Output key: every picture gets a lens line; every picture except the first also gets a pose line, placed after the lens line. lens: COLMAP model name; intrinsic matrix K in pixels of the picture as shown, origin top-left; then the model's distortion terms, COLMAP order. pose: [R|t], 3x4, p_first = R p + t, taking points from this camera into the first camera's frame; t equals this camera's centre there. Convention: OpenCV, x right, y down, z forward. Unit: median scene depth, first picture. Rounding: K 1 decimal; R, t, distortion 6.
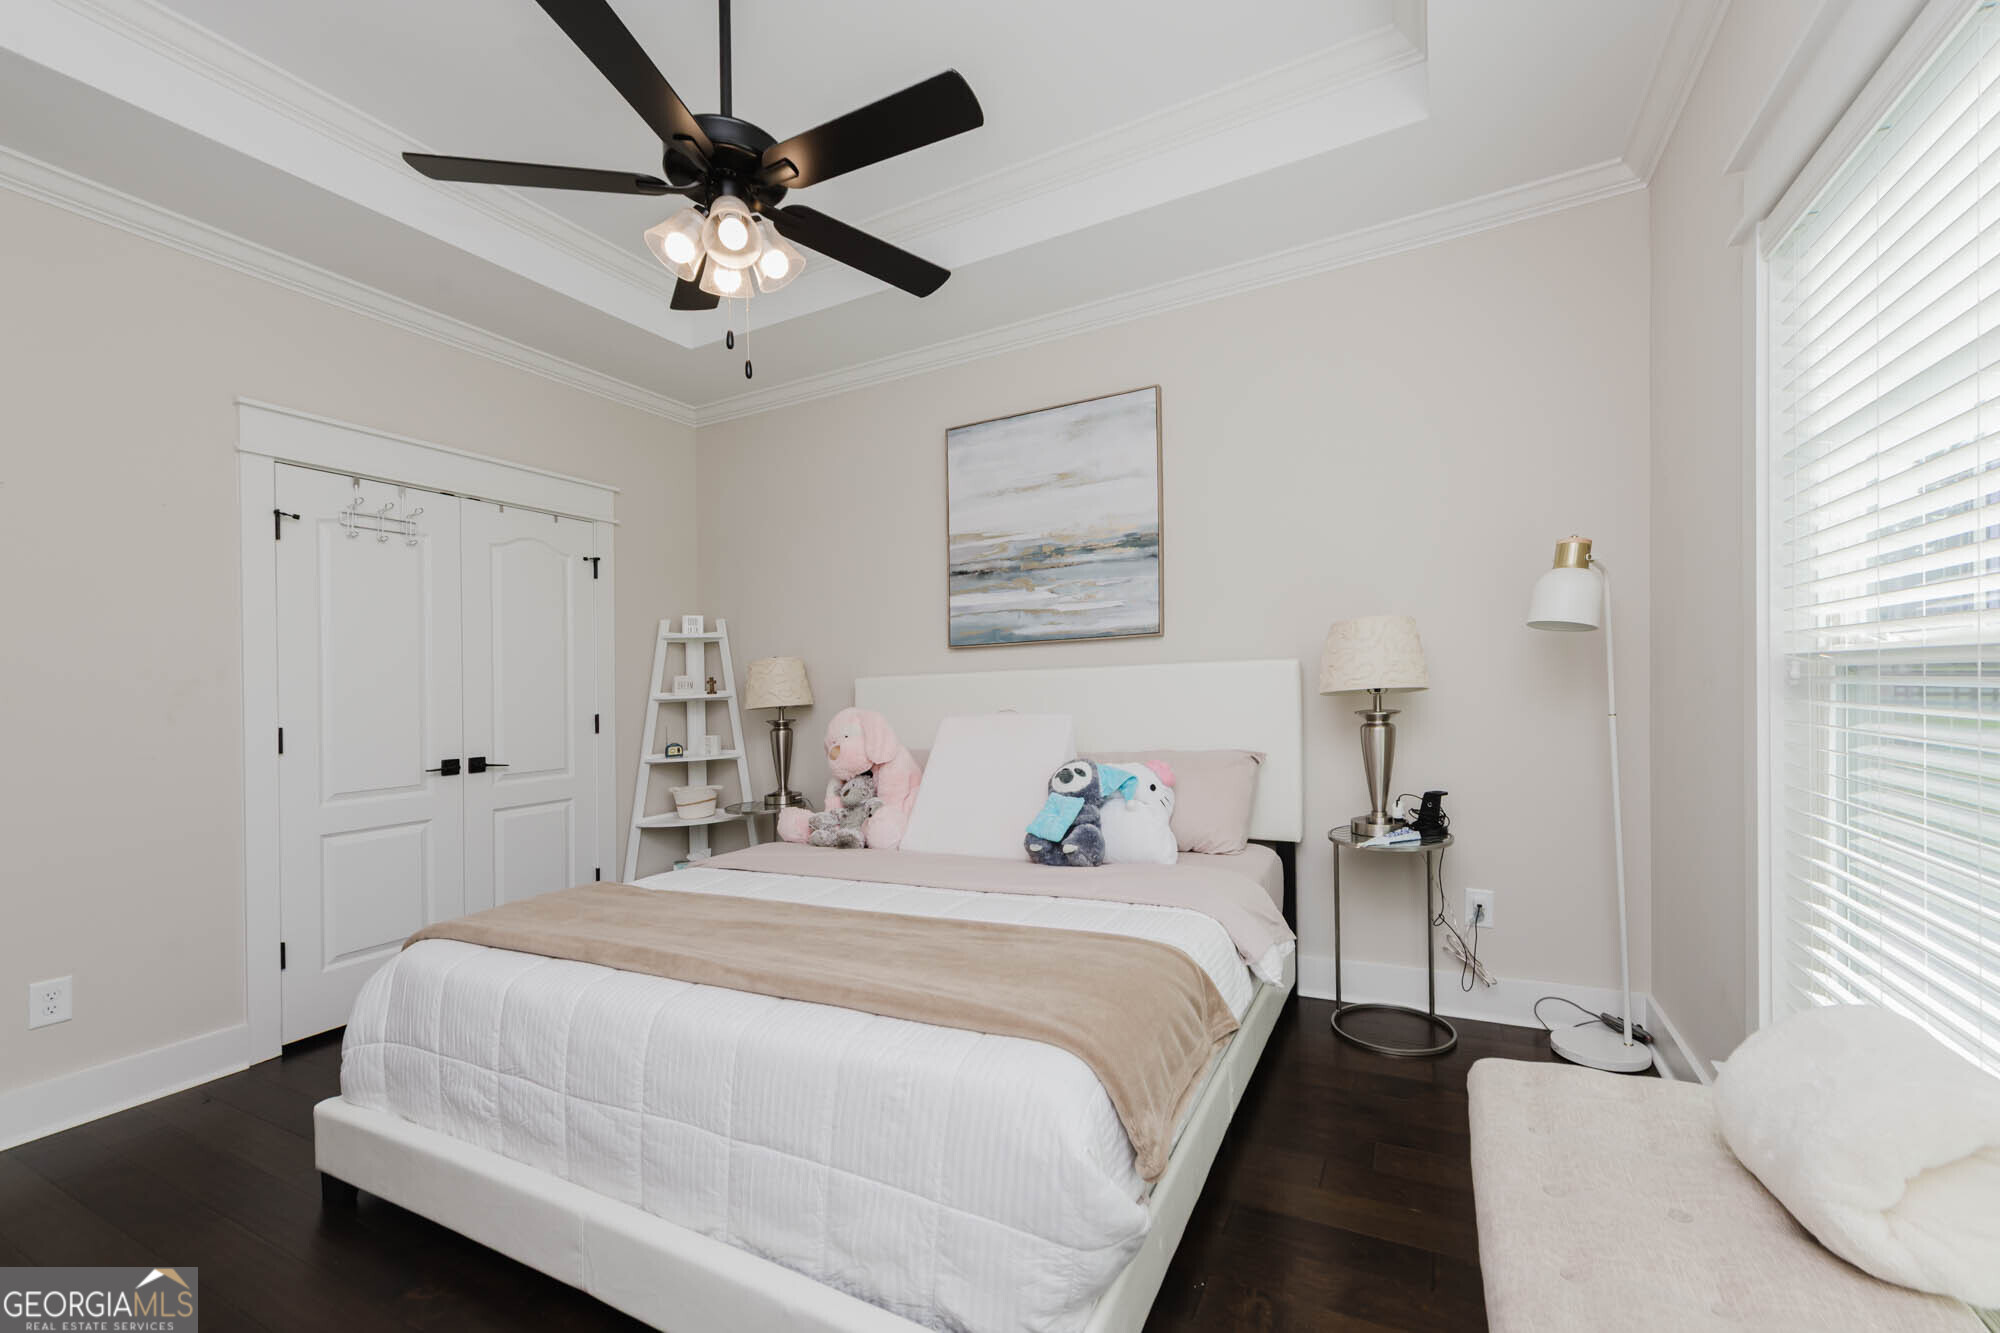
lens RADIAL K [[809.2, 0, 1004.1], [0, 809.2, 659.4], [0, 0, 1]] dist [-0.000750, -0.000292]
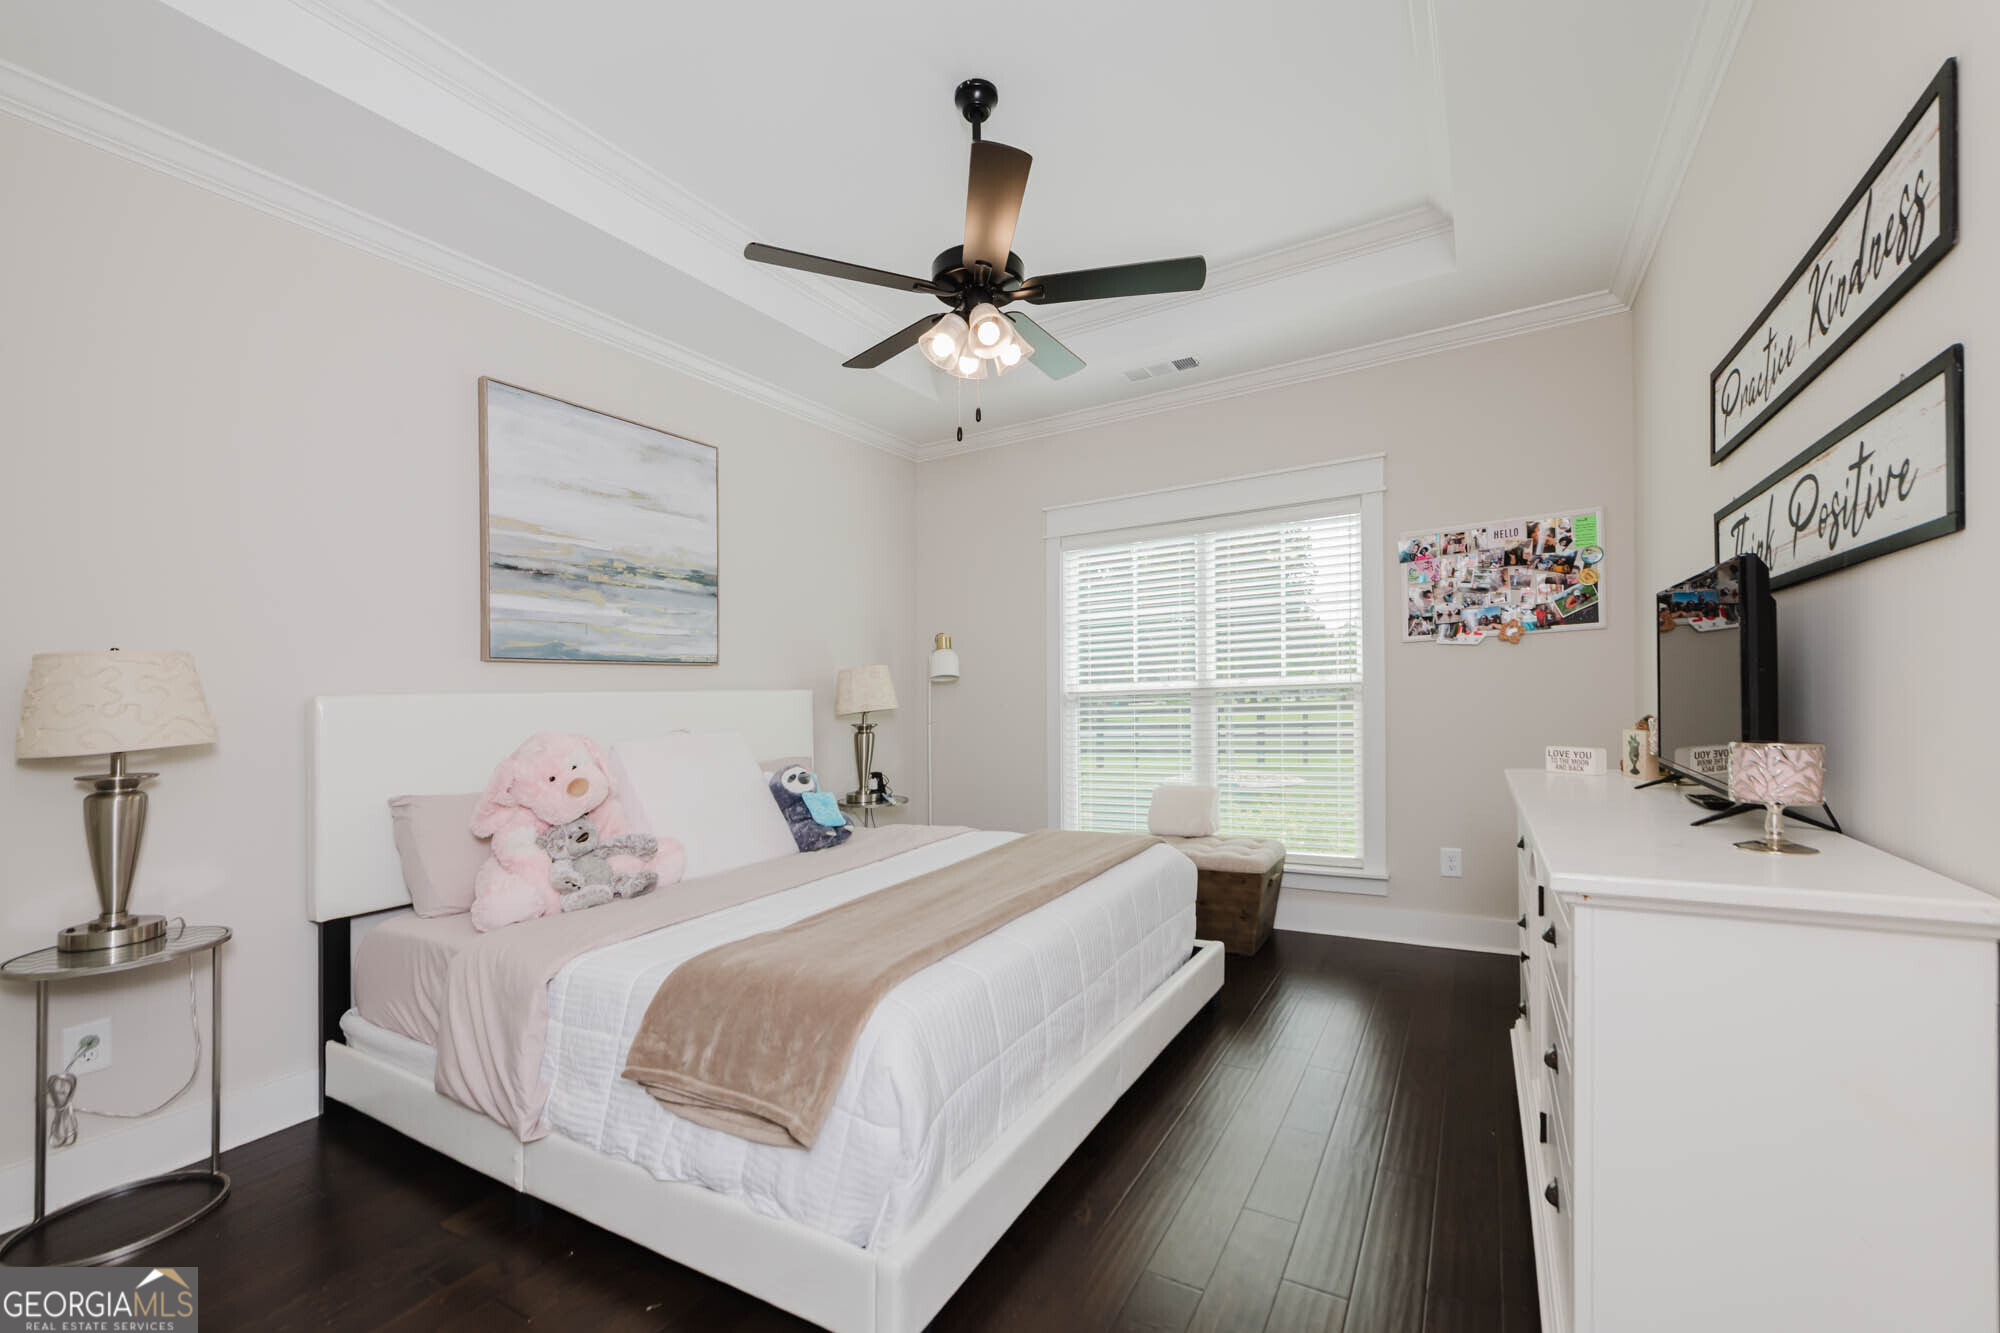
lens RADIAL K [[810.9, 0, 997.9], [0, 810.9, 676.7], [0, 0, 1]] dist [-0.000406, -0.000072]
pose [[0.058436, 0.059334, 0.996526, -0.842331], [-0.003819, 0.998238, -0.059212, 0.047657], [-0.998284, -0.000345, 0.058560, 0.493804]]
